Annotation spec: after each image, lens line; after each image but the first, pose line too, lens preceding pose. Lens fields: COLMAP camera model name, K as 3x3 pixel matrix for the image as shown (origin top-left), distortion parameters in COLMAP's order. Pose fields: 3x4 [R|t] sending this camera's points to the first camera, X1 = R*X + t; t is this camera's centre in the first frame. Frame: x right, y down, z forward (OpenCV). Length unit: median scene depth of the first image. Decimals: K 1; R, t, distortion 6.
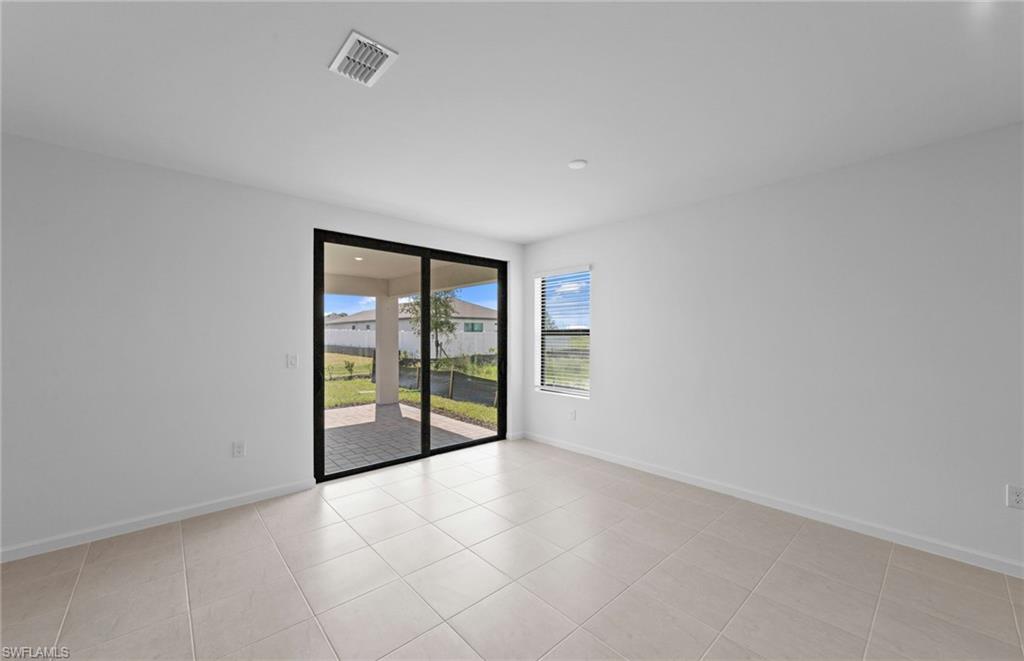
lens RADIAL K [[388.4, 0, 508.8], [0, 388.4, 334.9], [0, 0, 1]] dist [-0.000237, 0.000018]
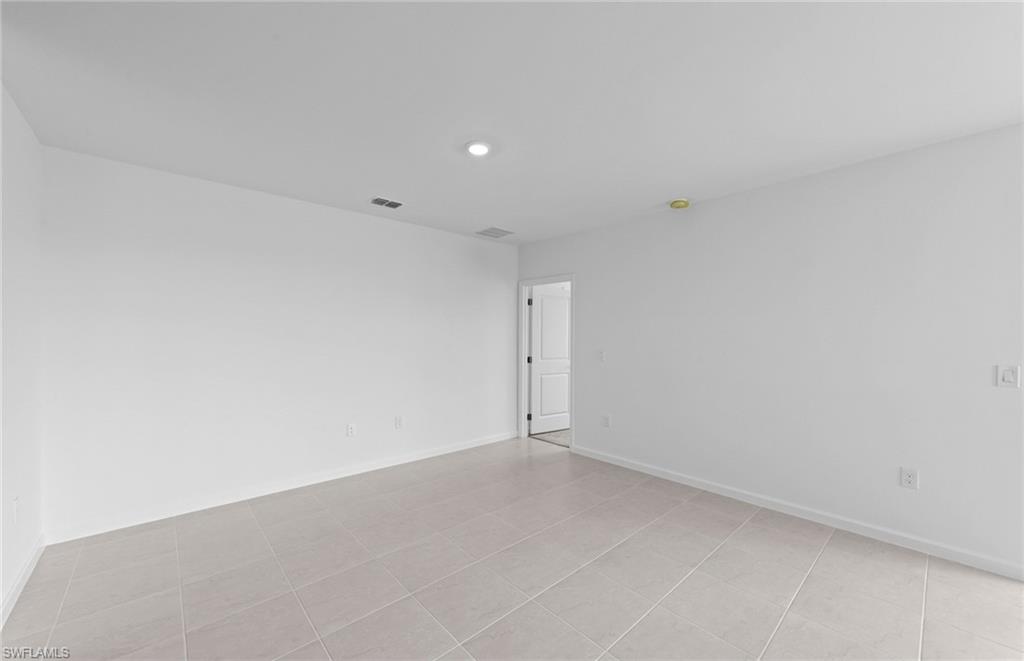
lens RADIAL K [[388.4, 0, 508.8], [0, 388.4, 334.9], [0, 0, 1]] dist [-0.000237, 0.000018]
pose [[-0.002465, -0.003806, -0.999990, 0.124632], [0.001982, 0.999991, -0.003811, -0.003602], [0.999995, -0.001991, -0.002457, 0.174932]]
